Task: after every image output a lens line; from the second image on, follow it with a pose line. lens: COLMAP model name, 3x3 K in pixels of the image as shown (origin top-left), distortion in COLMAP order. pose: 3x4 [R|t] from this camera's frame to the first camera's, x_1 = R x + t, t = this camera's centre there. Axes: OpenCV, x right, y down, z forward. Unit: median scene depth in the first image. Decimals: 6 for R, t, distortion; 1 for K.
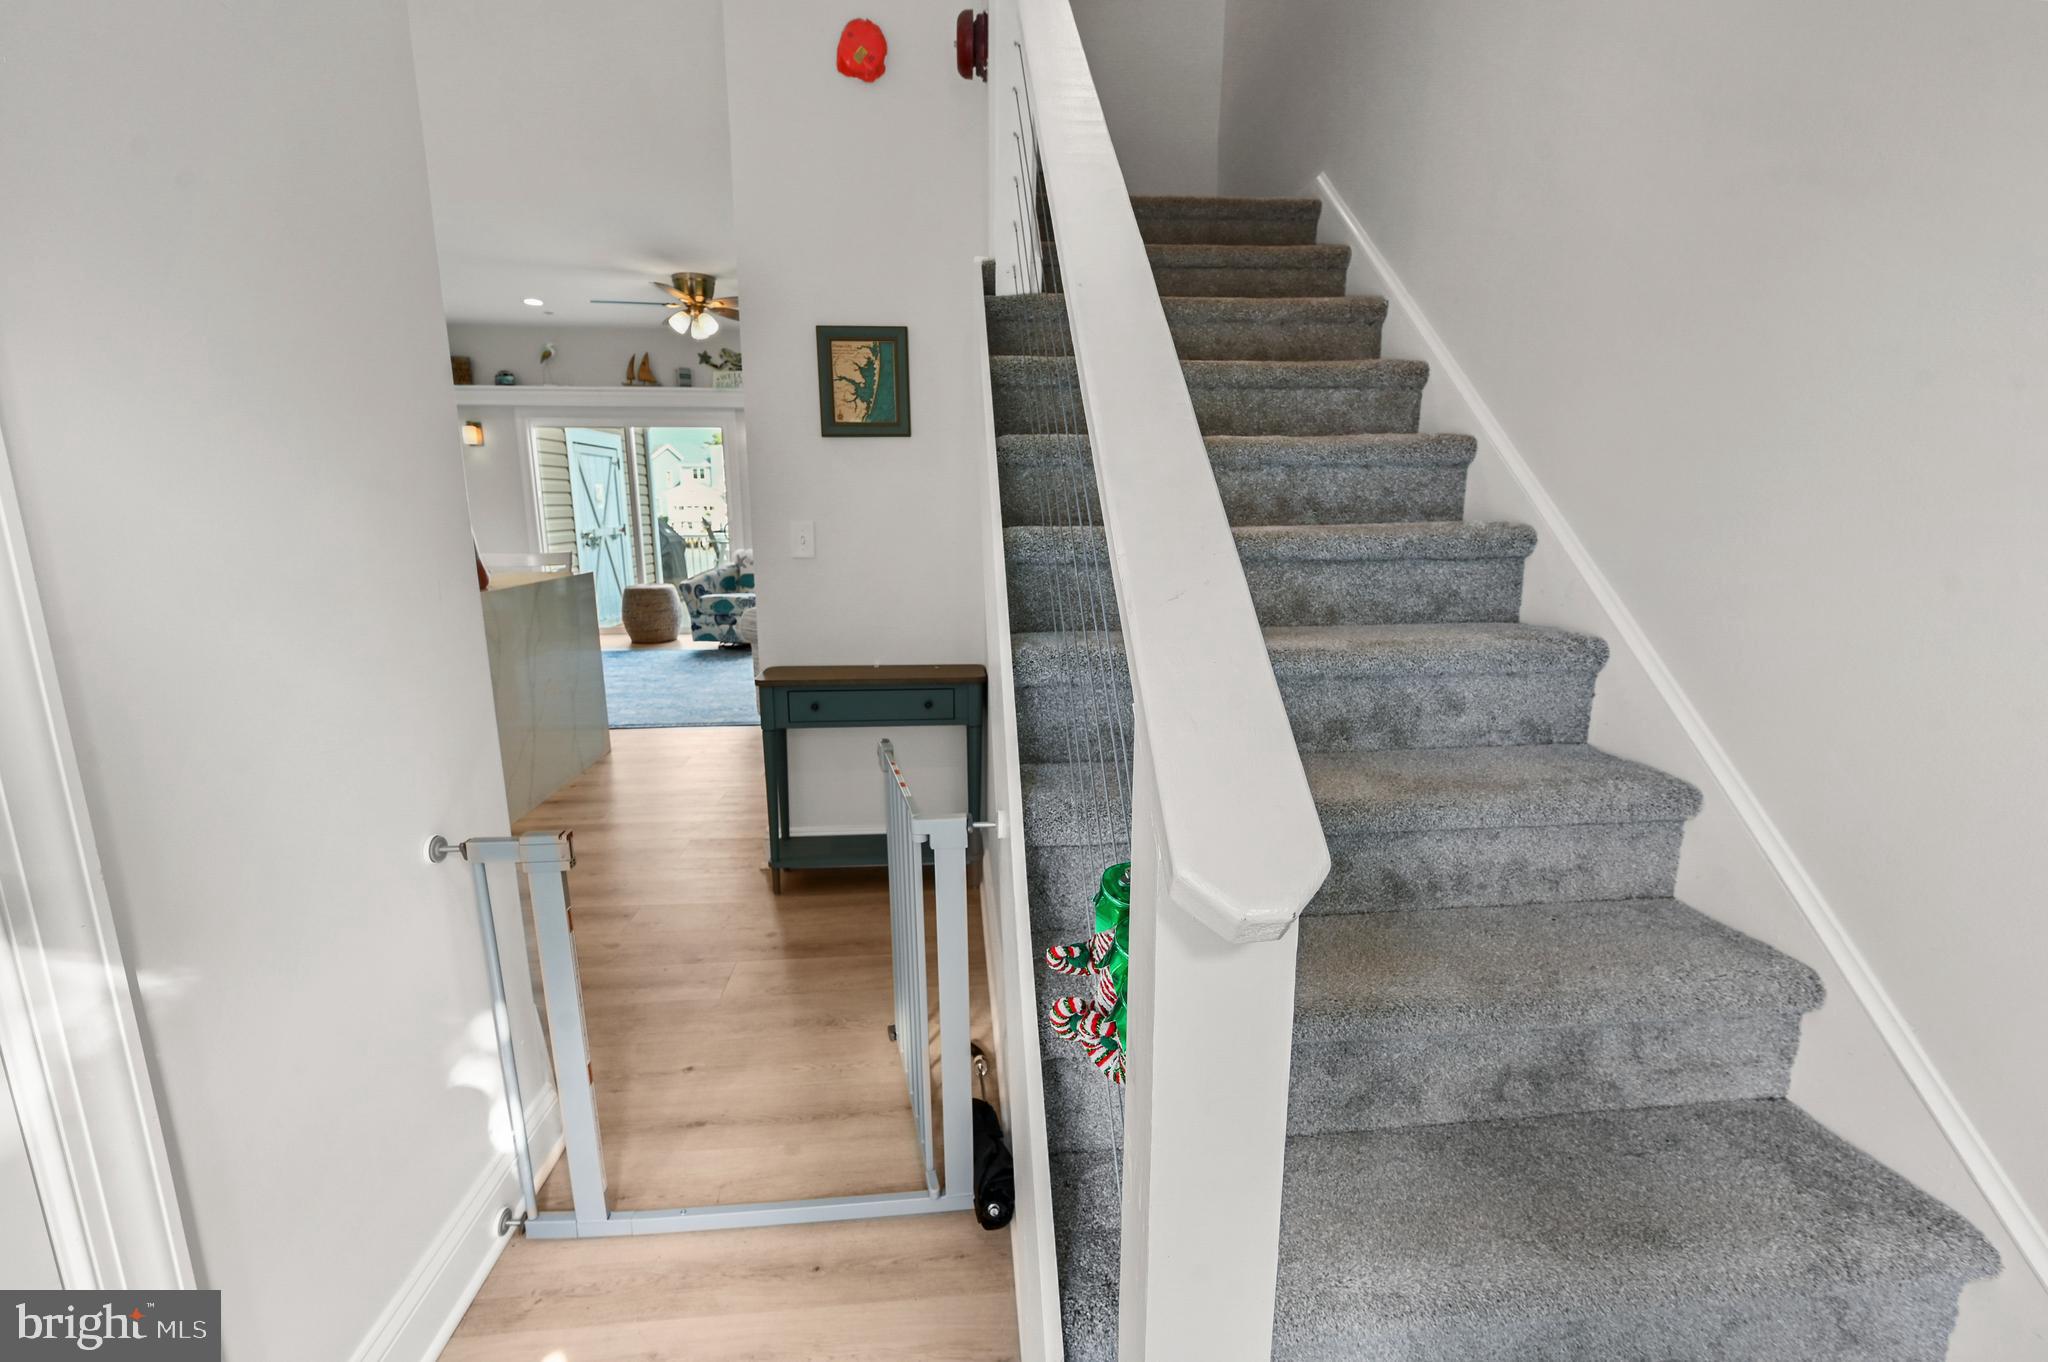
lens RADIAL K [[847.4, 0, 1030.0], [0, 847.4, 681.8], [0, 0, 1]] dist [-0.001616, 0.000861]
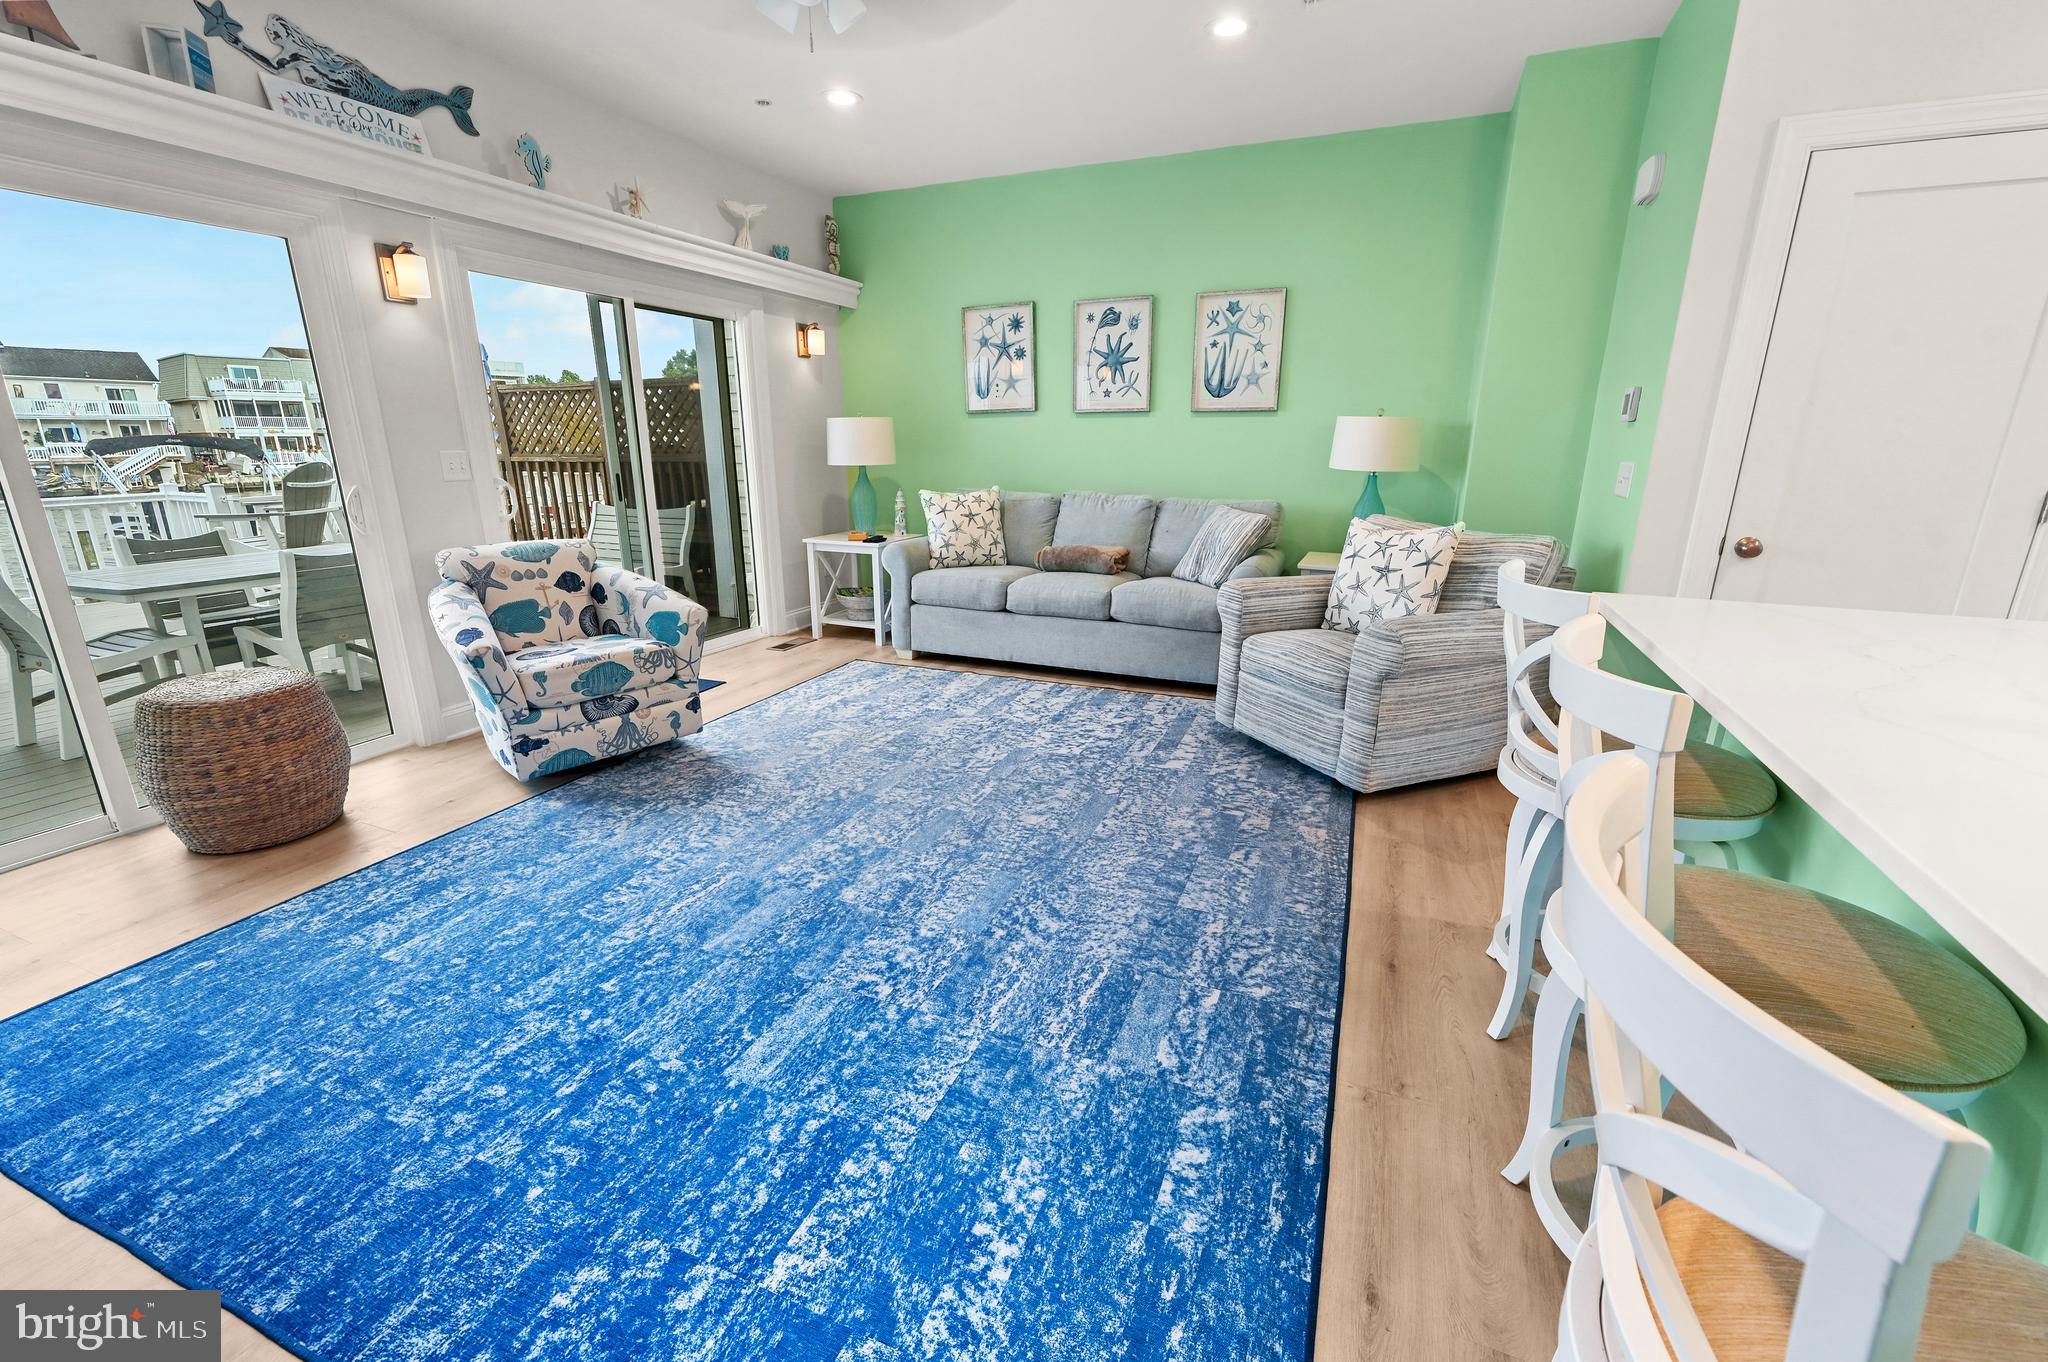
lens RADIAL K [[847.4, 0, 1037.1], [0, 847.4, 673.9], [0, 0, 1]] dist [-0.001616, 0.000861]
pose [[0.477775, -0.239228, 0.845282, -0.596180], [0.178048, 0.968607, 0.173494, -0.121678], [-0.860250, 0.067609, 0.505370, 0.557267]]
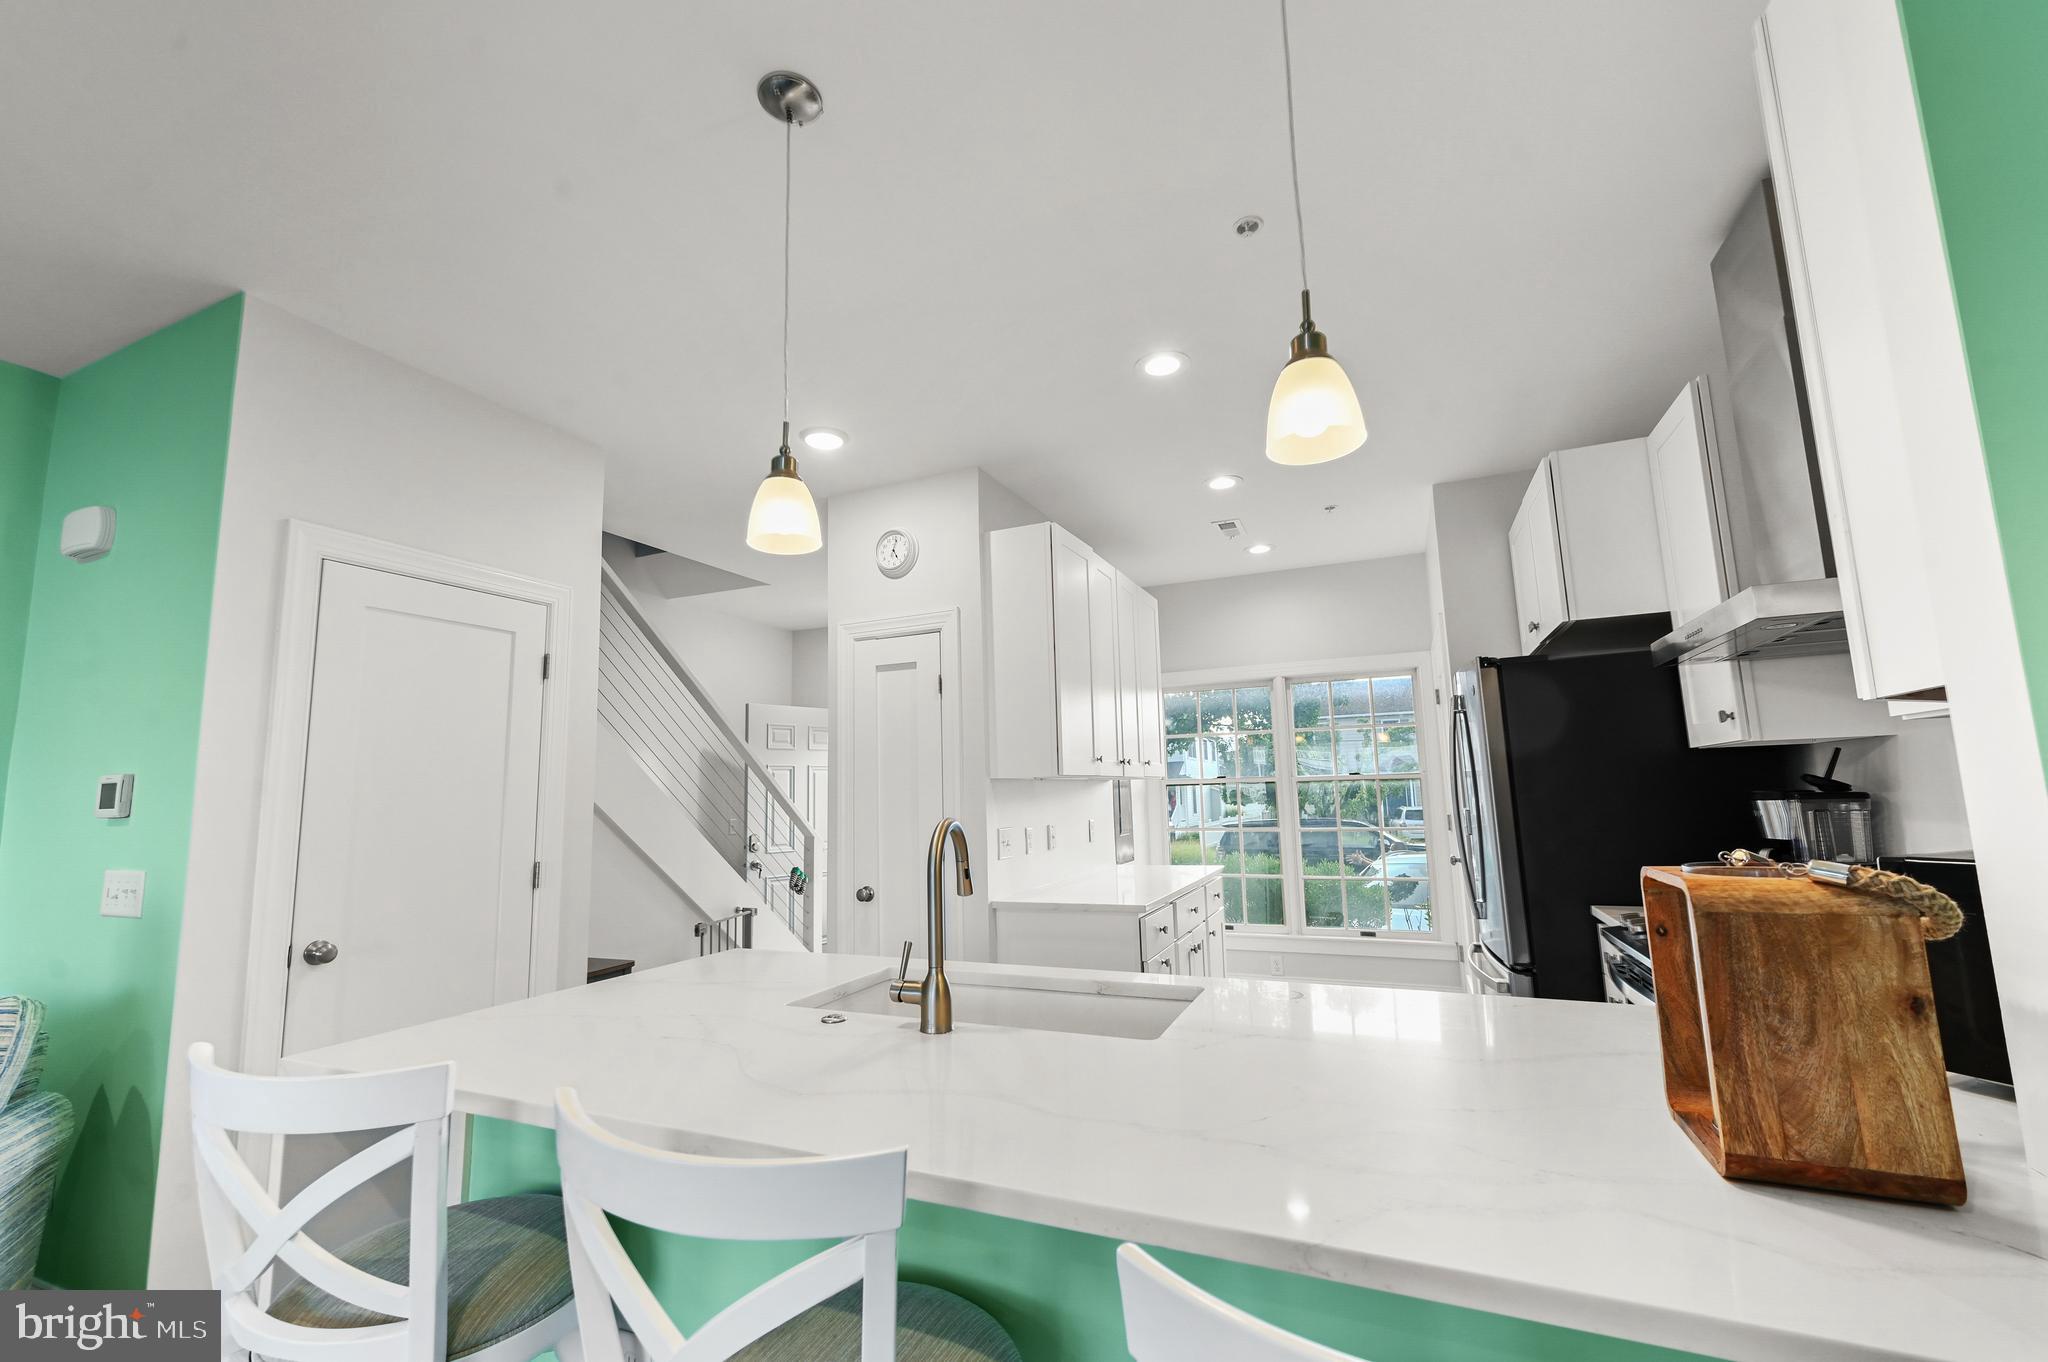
lens RADIAL K [[847.4, 0, 1013.7], [0, 847.4, 697.7], [0, 0, 1]] dist [-0.001616, 0.000861]
pose [[-0.861700, 0.084875, 0.500270, -0.524704], [0.132228, 0.989408, 0.059898, -0.136719], [-0.489887, 0.117764, -0.863795, 0.611692]]
